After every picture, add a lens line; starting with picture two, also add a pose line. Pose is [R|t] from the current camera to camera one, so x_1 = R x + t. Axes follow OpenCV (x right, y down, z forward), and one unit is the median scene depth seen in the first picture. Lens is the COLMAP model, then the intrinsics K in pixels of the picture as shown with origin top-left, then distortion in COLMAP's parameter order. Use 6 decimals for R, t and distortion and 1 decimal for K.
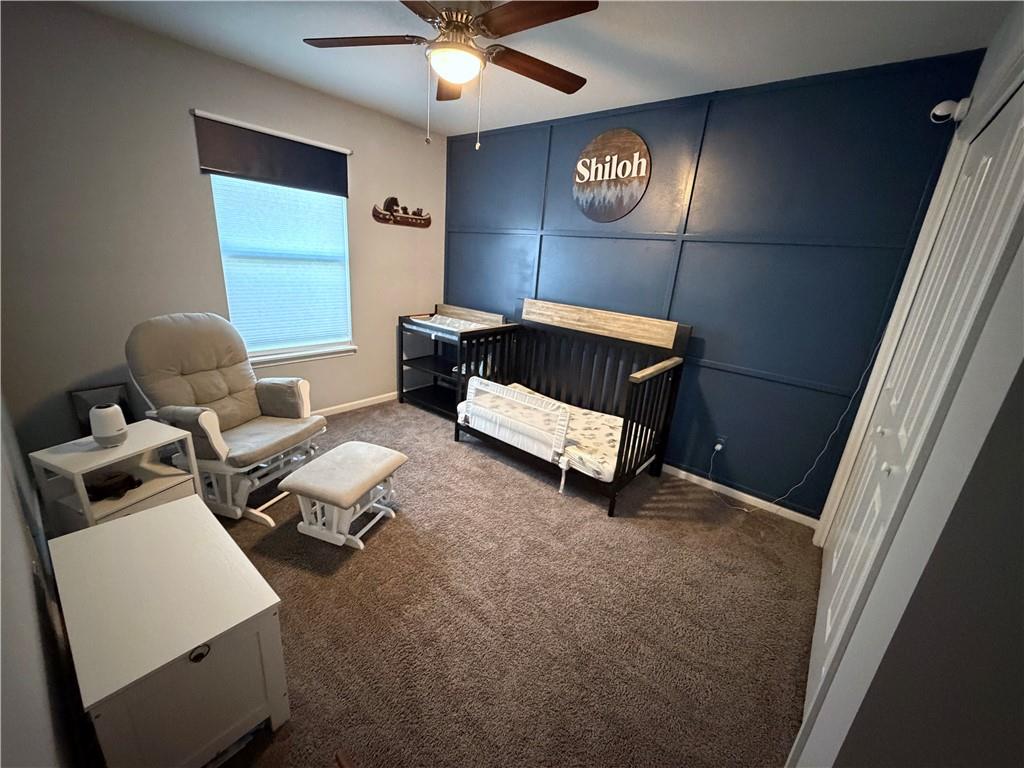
lens RADIAL K [[406.0, 0, 512.0], [0, 406.0, 385.2], [0, 0, 1]] dist [-0.001416, 0.000245]
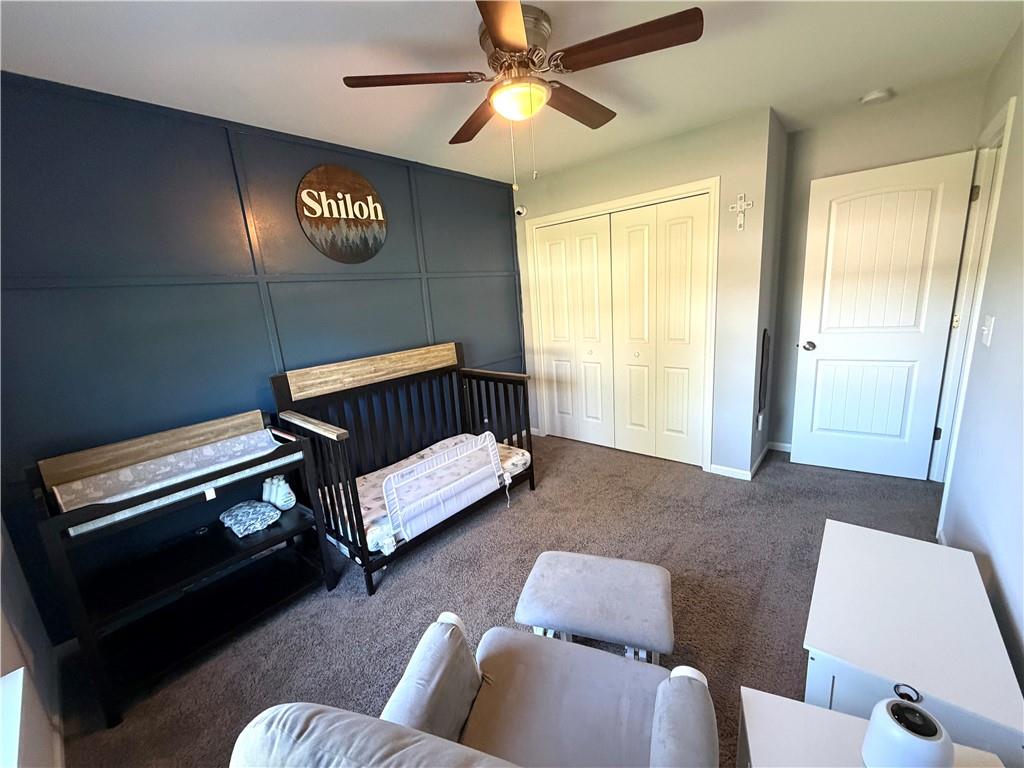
lens RADIAL K [[406.0, 0, 512.0], [0, 406.0, 385.2], [0, 0, 1]] dist [-0.001416, 0.000245]
pose [[0.018656, -0.293545, 0.955763, -0.737763], [0.374574, 0.888362, 0.265533, -0.276228], [-0.927009, 0.353050, 0.126527, 0.671528]]
